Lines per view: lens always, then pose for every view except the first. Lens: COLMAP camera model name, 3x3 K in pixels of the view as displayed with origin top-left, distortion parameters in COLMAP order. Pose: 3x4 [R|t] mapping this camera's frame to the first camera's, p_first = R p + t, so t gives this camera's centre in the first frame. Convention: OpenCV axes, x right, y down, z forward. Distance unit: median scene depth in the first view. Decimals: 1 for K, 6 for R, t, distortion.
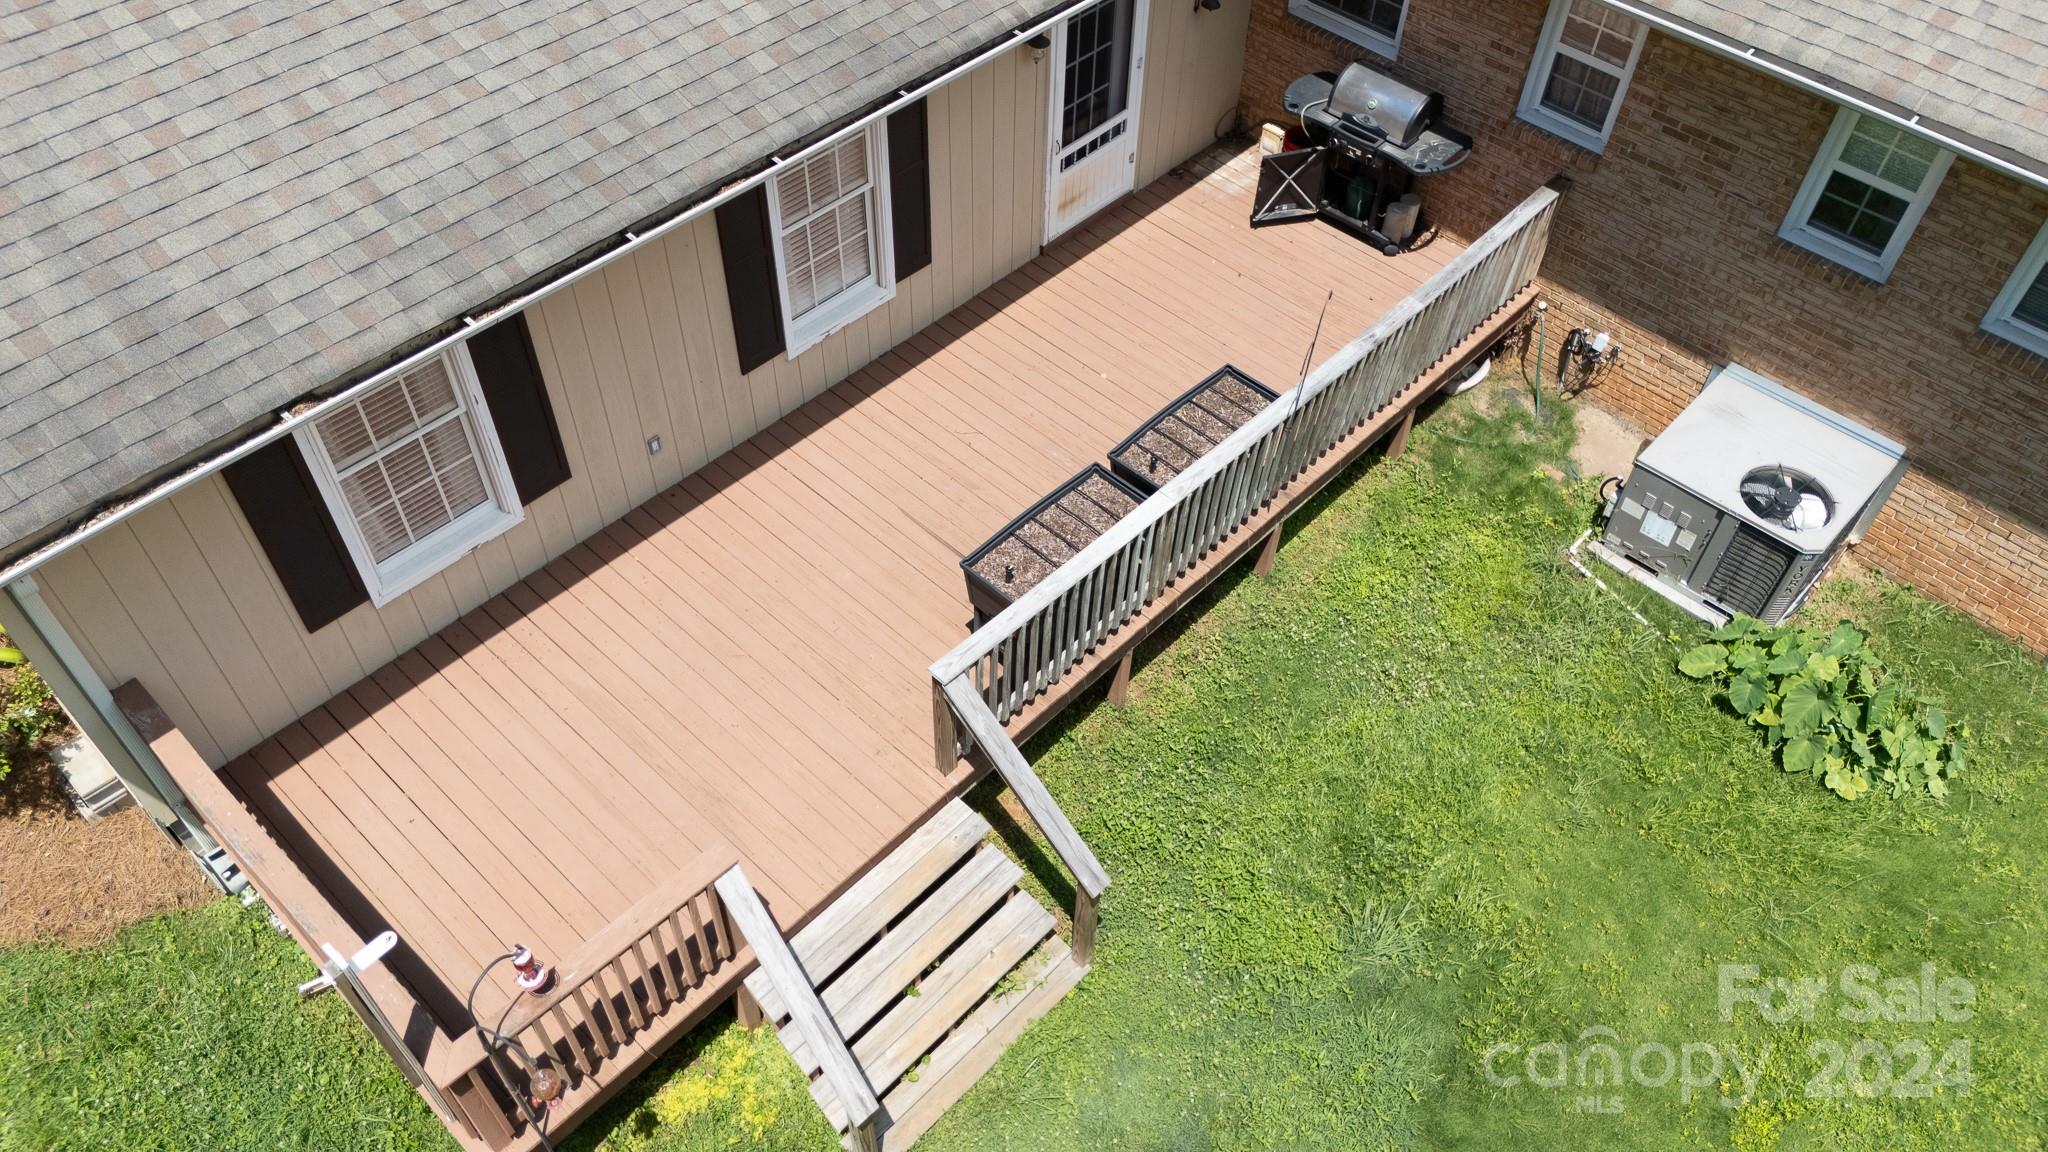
lens RADIAL K [[1504.4, 0, 1024.0], [0, 1504.4, 576.0], [0, 0, 1]] dist [0.125858, -0.244075]
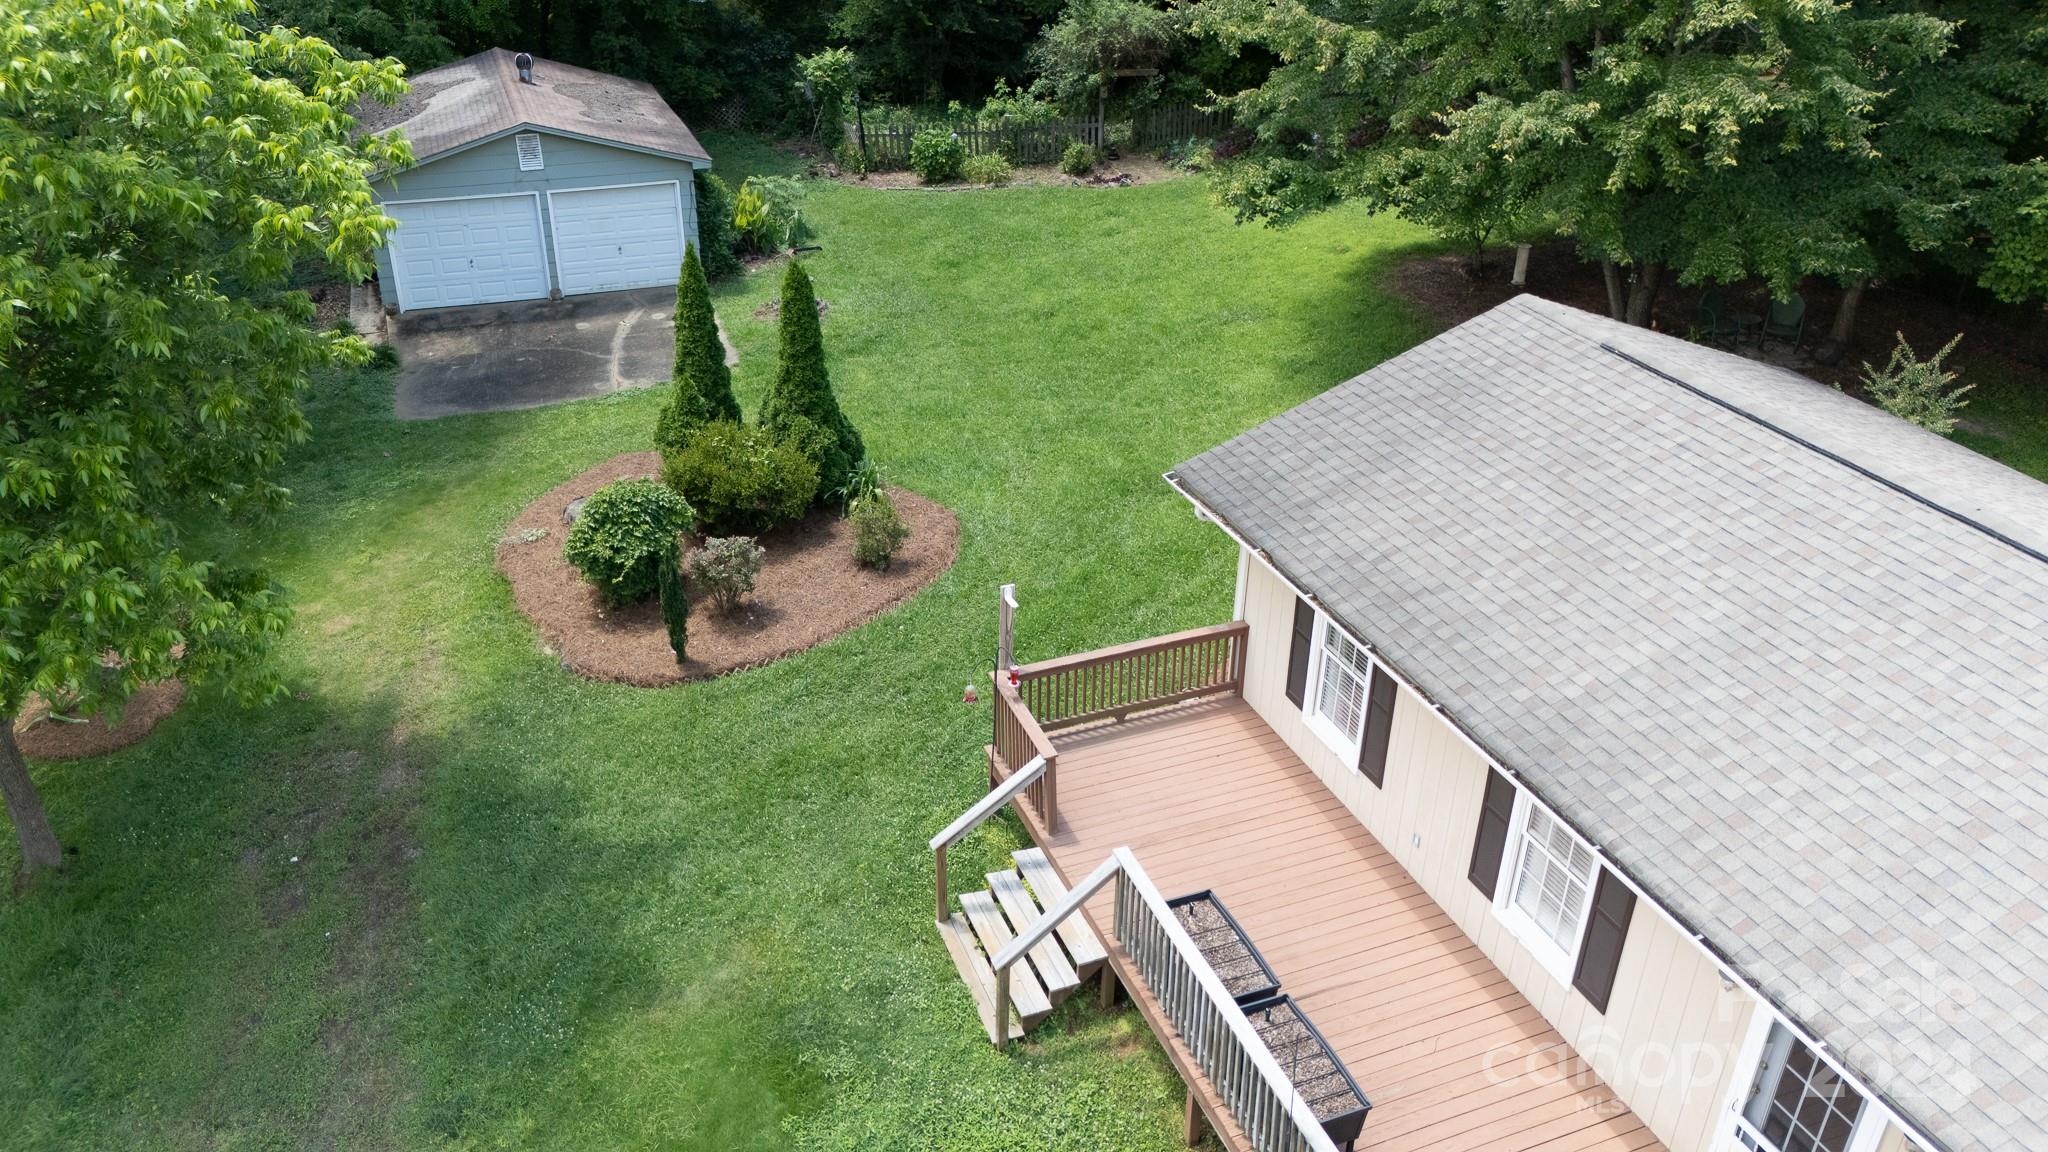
lens RADIAL K [[1504.4, 0, 1024.0], [0, 1504.4, 576.0], [0, 0, 1]] dist [0.125858, -0.244075]
pose [[-0.416161, 0.413771, -0.809694, 1.043726], [-0.701535, 0.420416, 0.575412, -0.814050], [0.578497, 0.807492, 0.115314, 0.450474]]
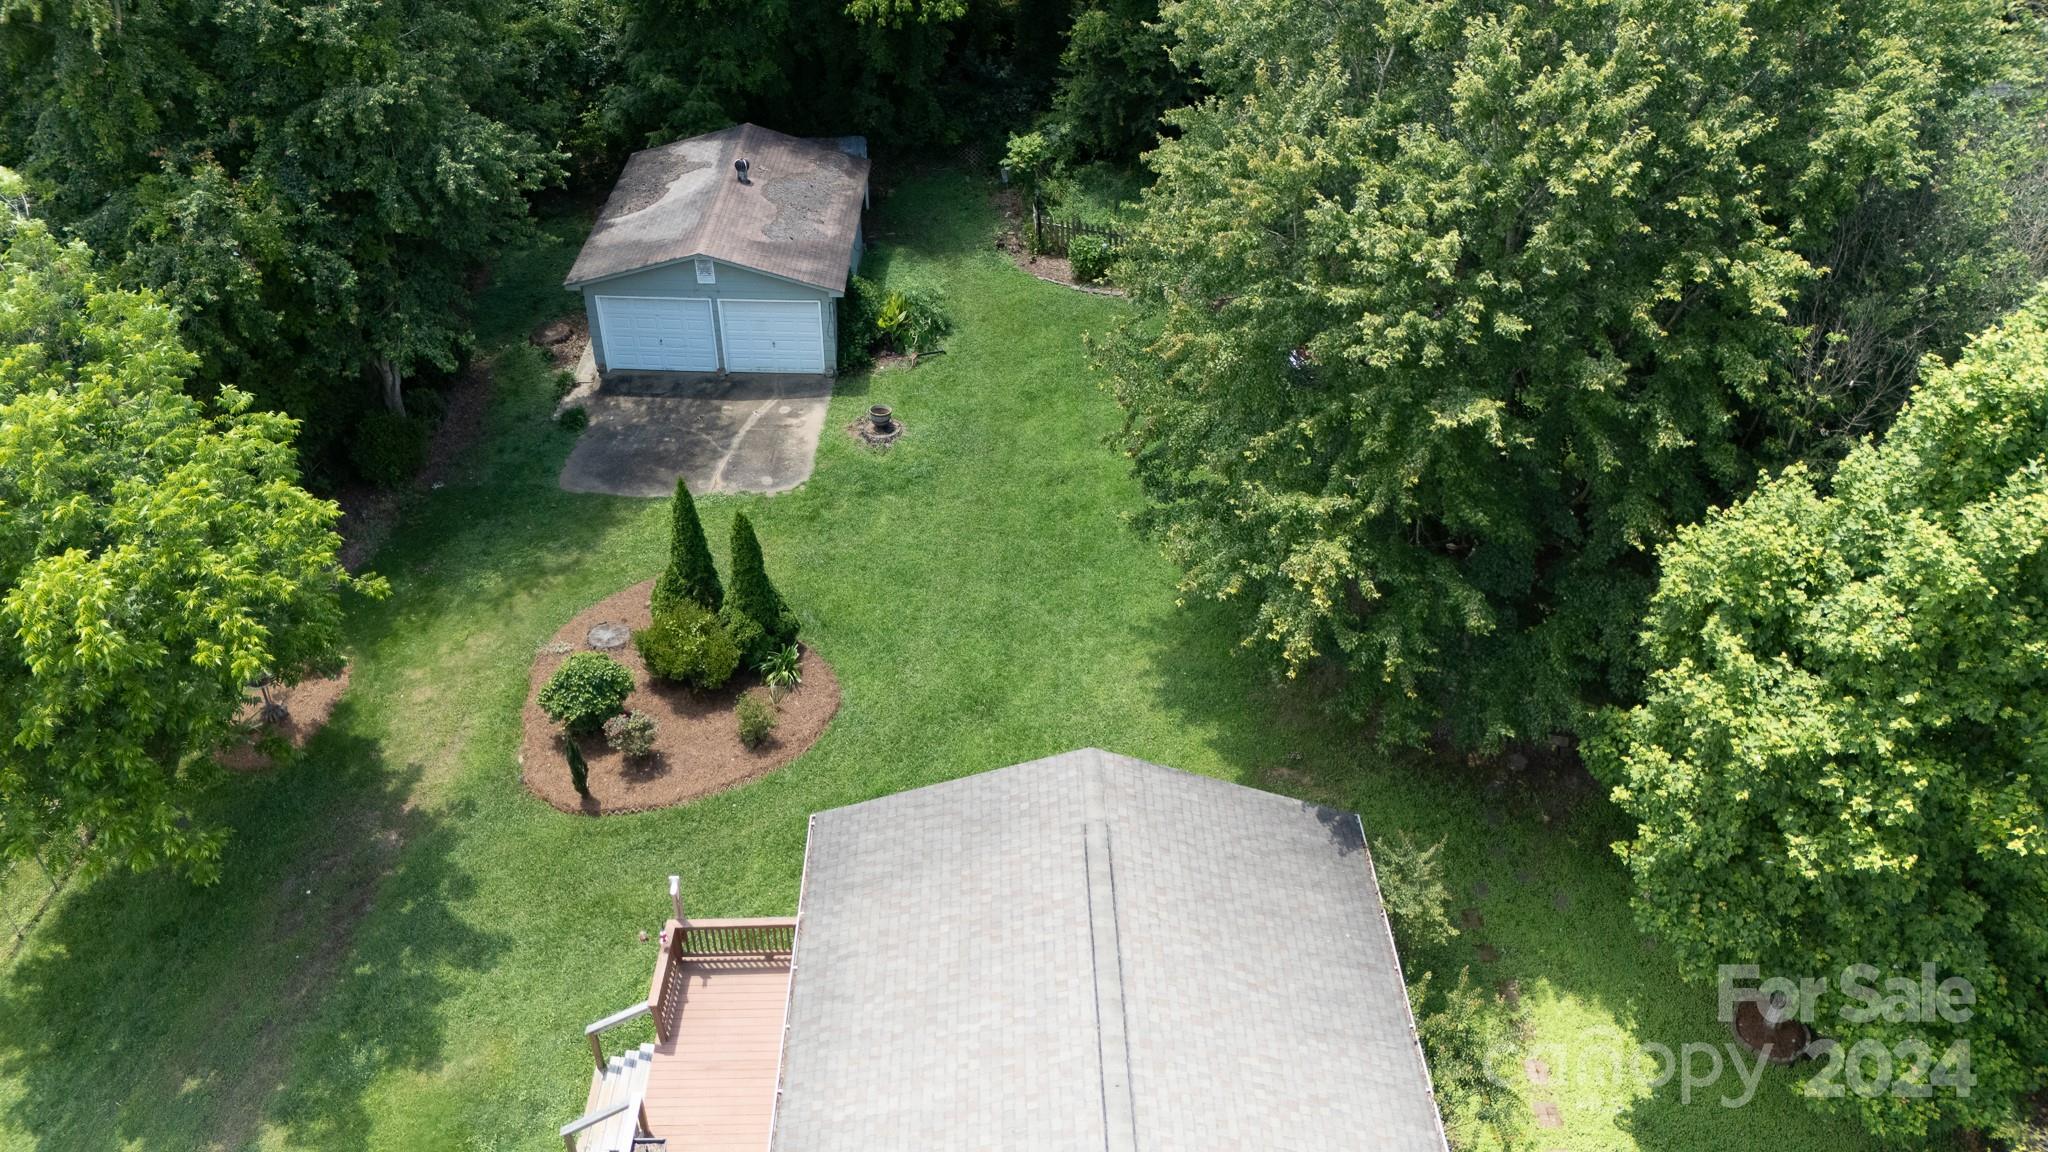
lens RADIAL K [[1504.4, 0, 1024.0], [0, 1504.4, 576.0], [0, 0, 1]] dist [0.125858, -0.244075]
pose [[-0.711018, 0.406599, -0.573698, 0.568029], [-0.554736, 0.177020, 0.812977, -2.289449], [0.432112, 0.896293, 0.099691, 0.193406]]
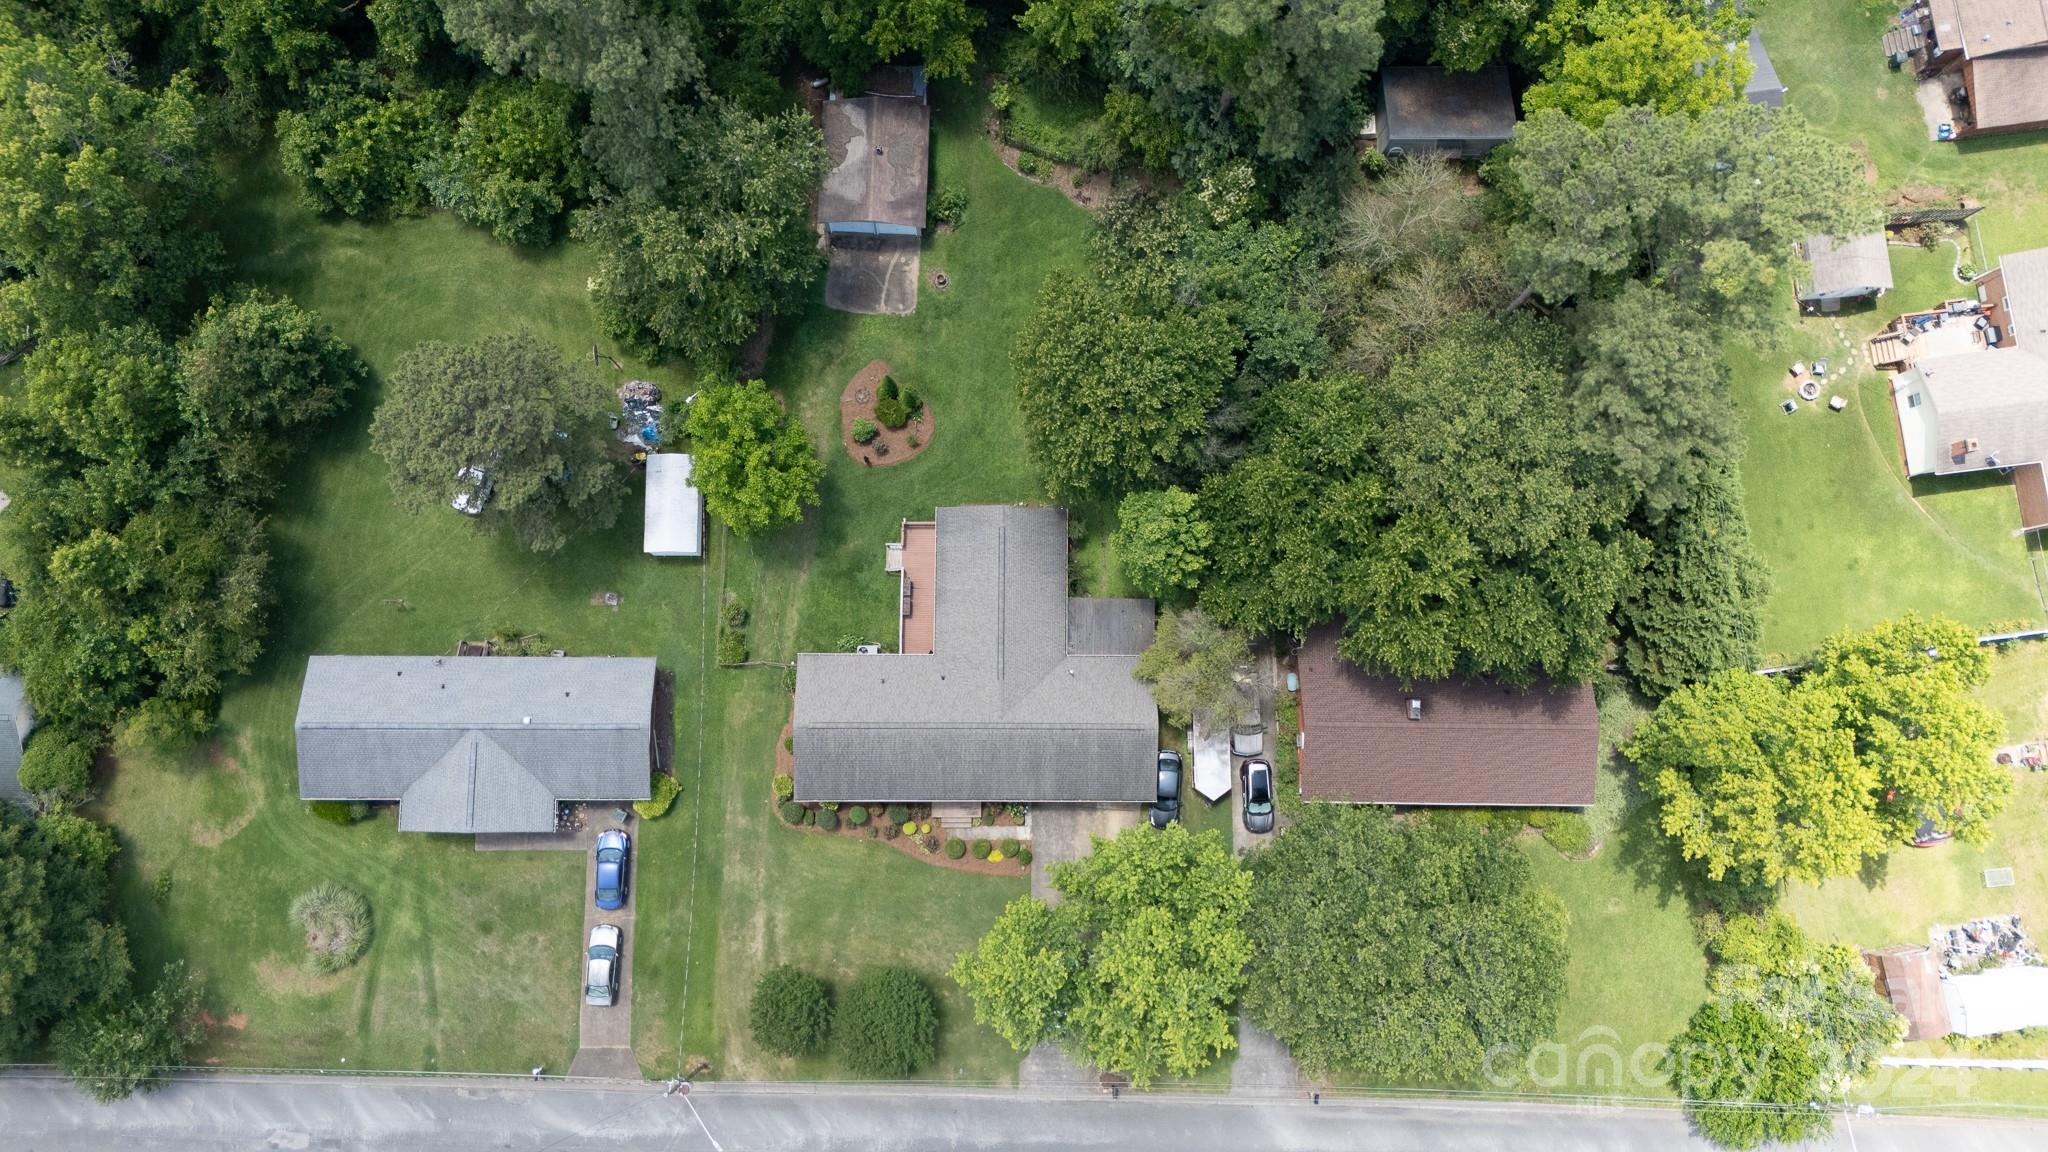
lens RADIAL K [[1504.4, 0, 1024.0], [0, 1504.4, 576.0], [0, 0, 1]] dist [0.125858, -0.244075]
pose [[-0.727014, 0.671247, -0.144495, 0.923901], [-0.541941, -0.431753, 0.721034, -7.964985], [0.421605, 0.602509, 0.677666, -5.790123]]
